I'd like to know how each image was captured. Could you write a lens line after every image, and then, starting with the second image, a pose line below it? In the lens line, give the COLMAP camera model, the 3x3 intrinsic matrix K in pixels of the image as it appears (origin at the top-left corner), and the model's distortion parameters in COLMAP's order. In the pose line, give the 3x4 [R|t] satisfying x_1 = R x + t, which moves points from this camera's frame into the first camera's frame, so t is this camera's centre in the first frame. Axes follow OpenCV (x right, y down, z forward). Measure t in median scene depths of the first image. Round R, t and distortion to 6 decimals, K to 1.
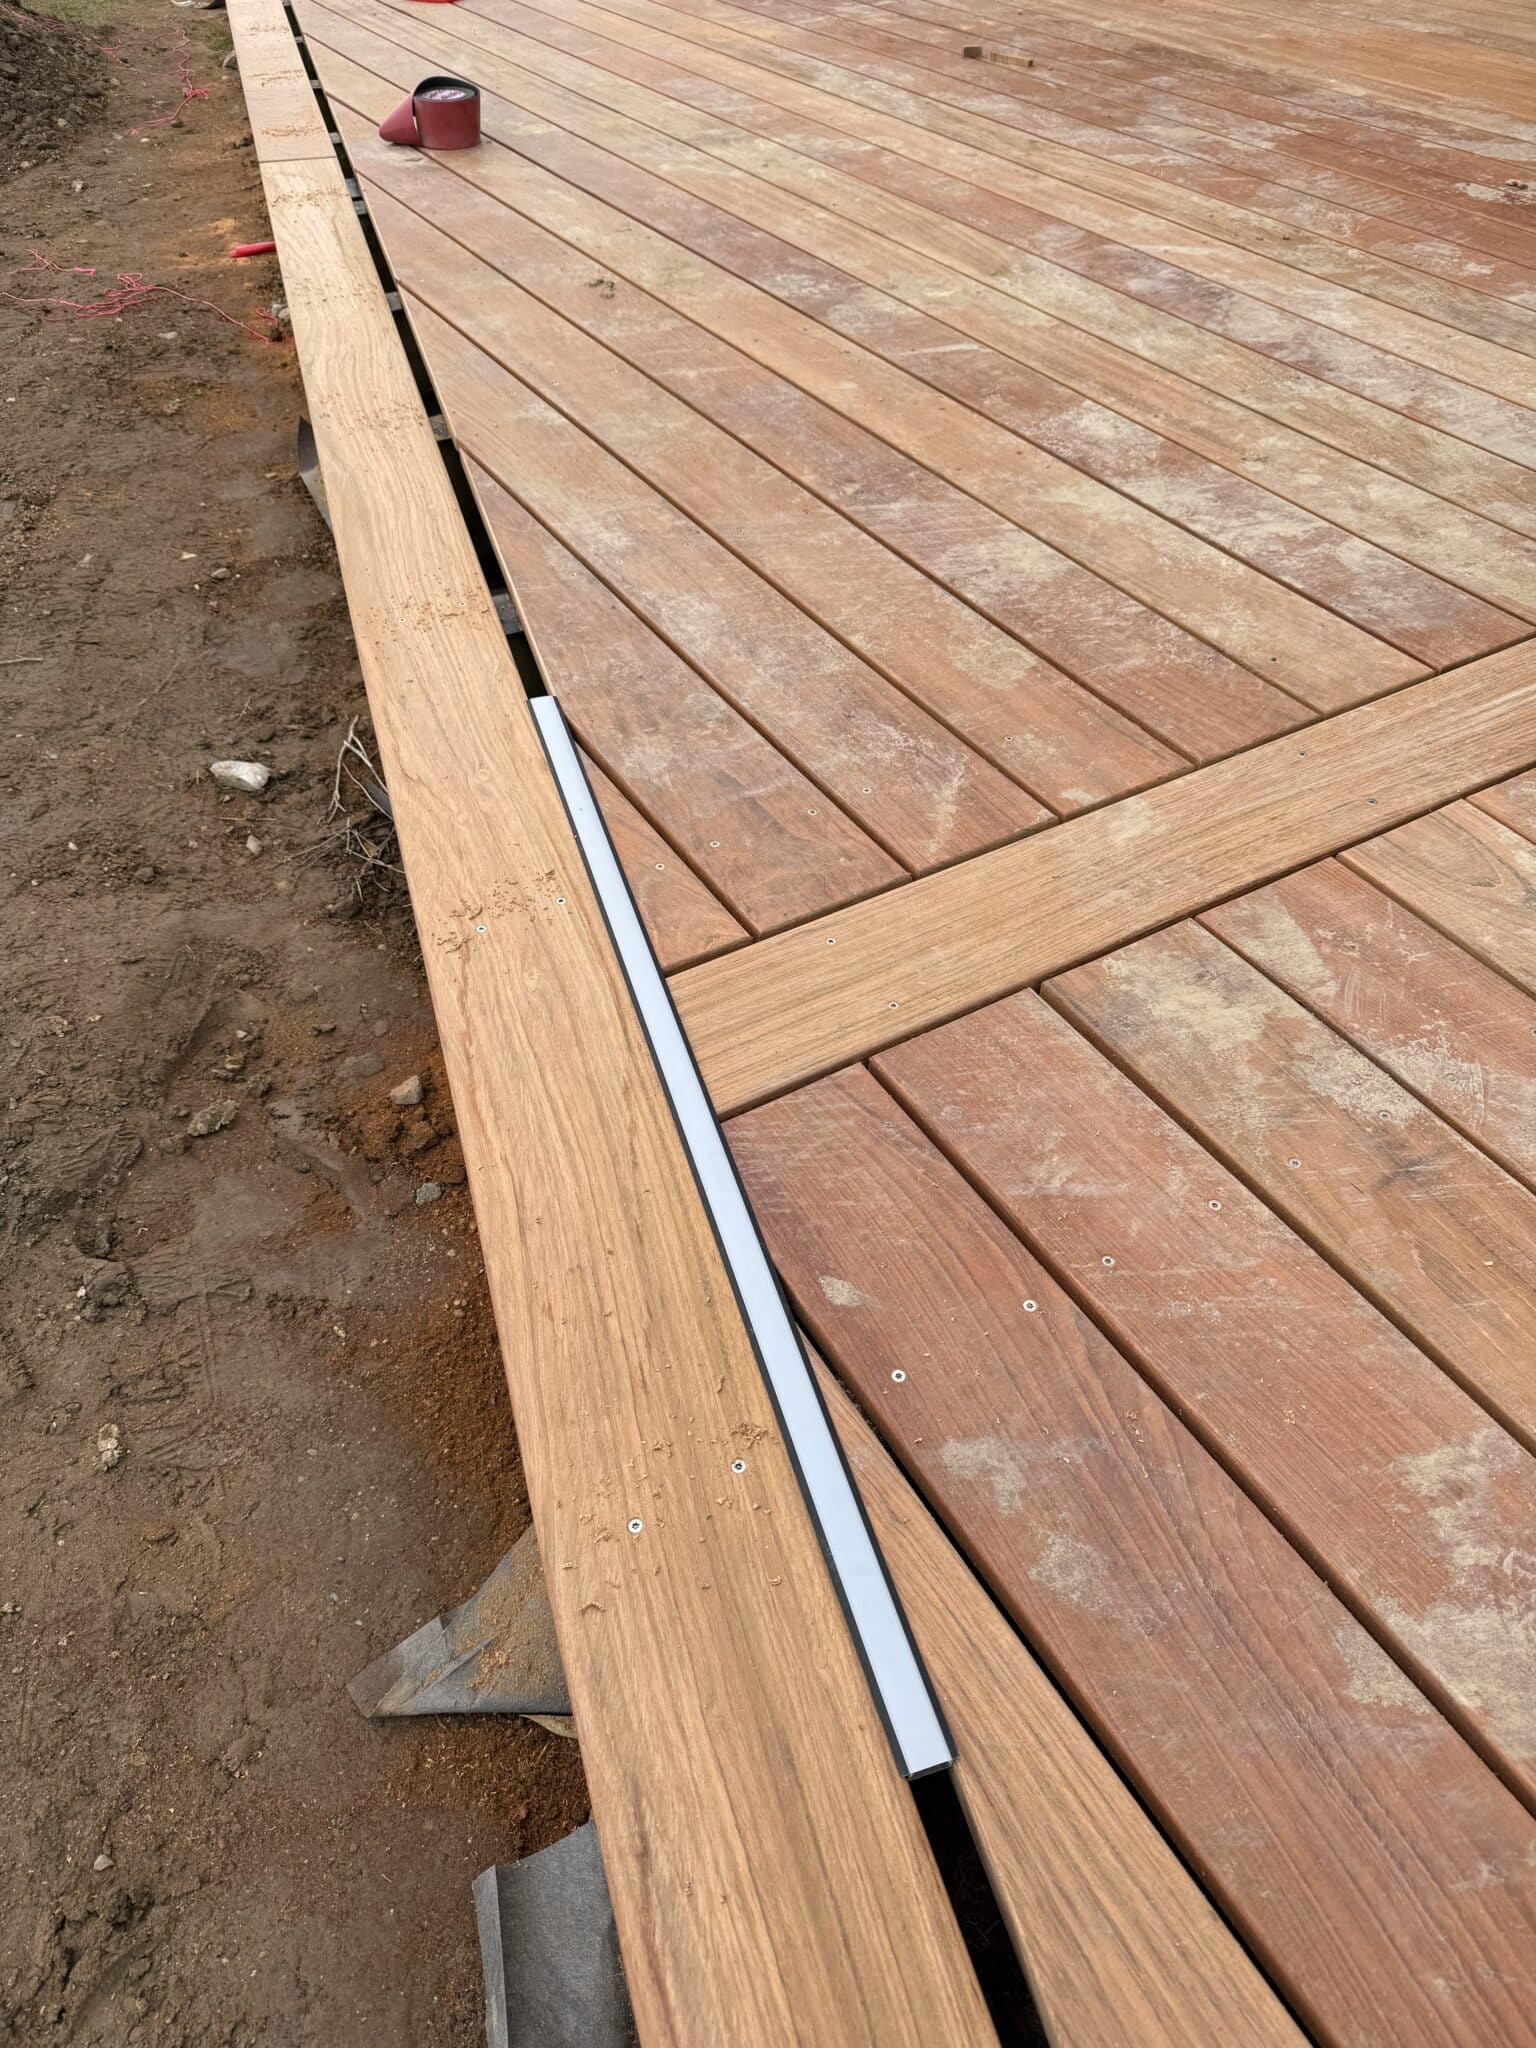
lens RADIAL K [[1444.4, 0, 768.0], [0, 1444.4, 1024.0], [0, 0, 1]] dist [0.006808, -0.009059]
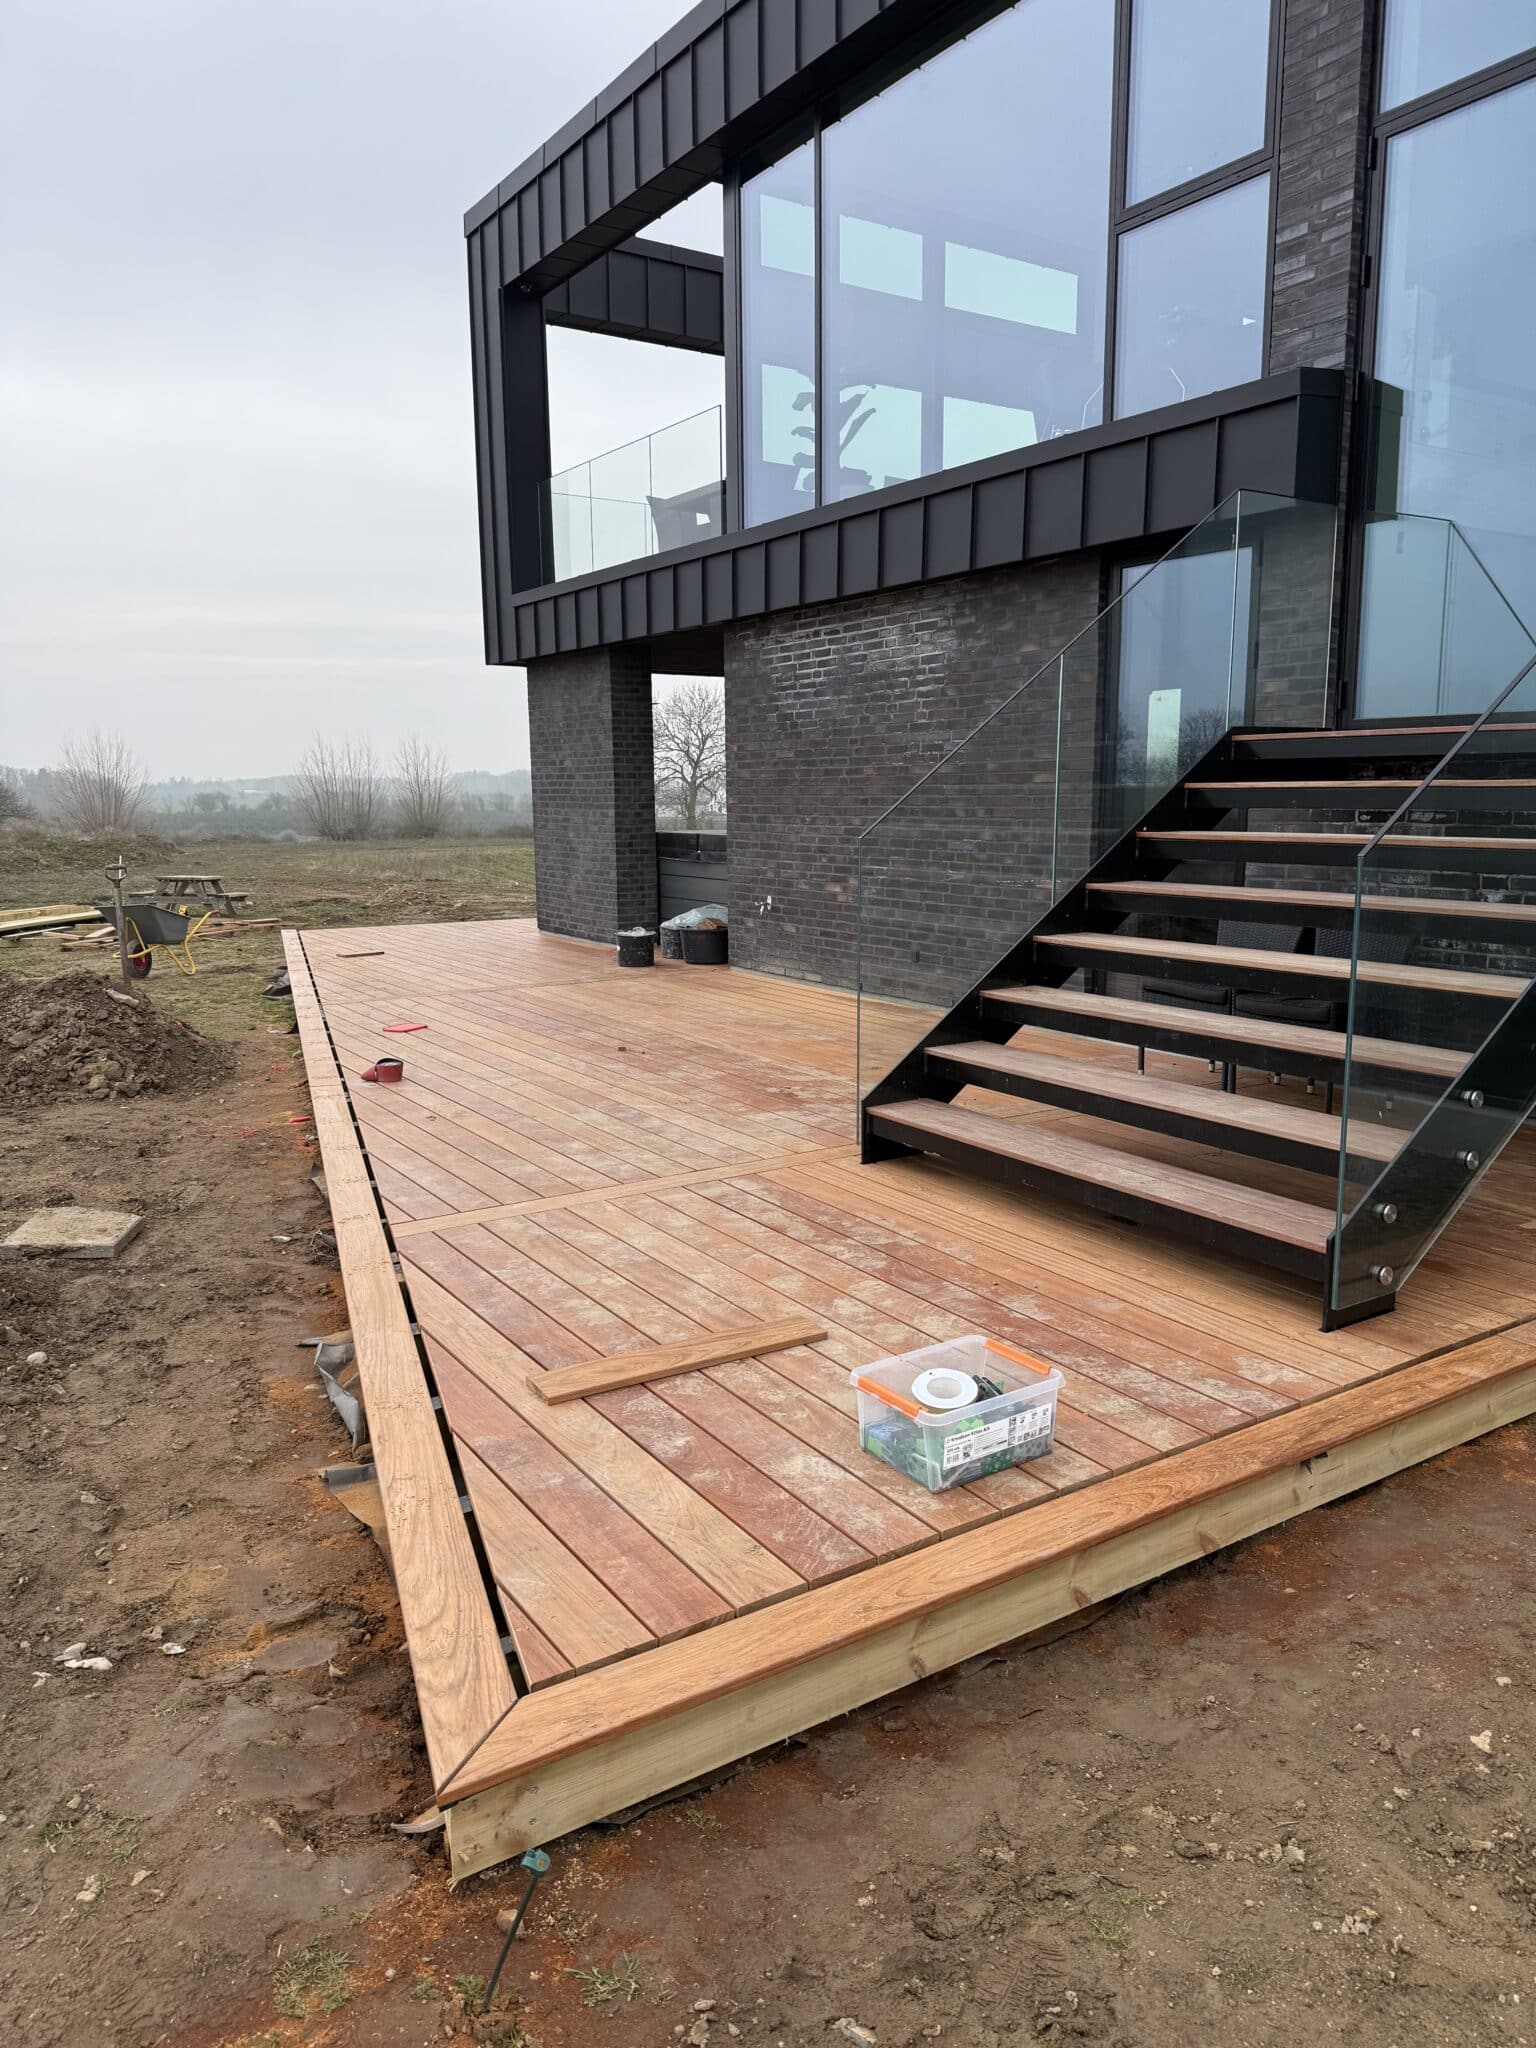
lens RADIAL K [[1417.0, 0, 809.6], [0, 1417.0, 1022.6], [0, 0, 1]] dist [0.166697, -0.263553]
pose [[0.997934, -0.007002, 0.063869, 0.478362], [0.042263, 0.820263, -0.570423, 1.041657], [-0.048395, 0.571943, 0.818864, -1.552988]]
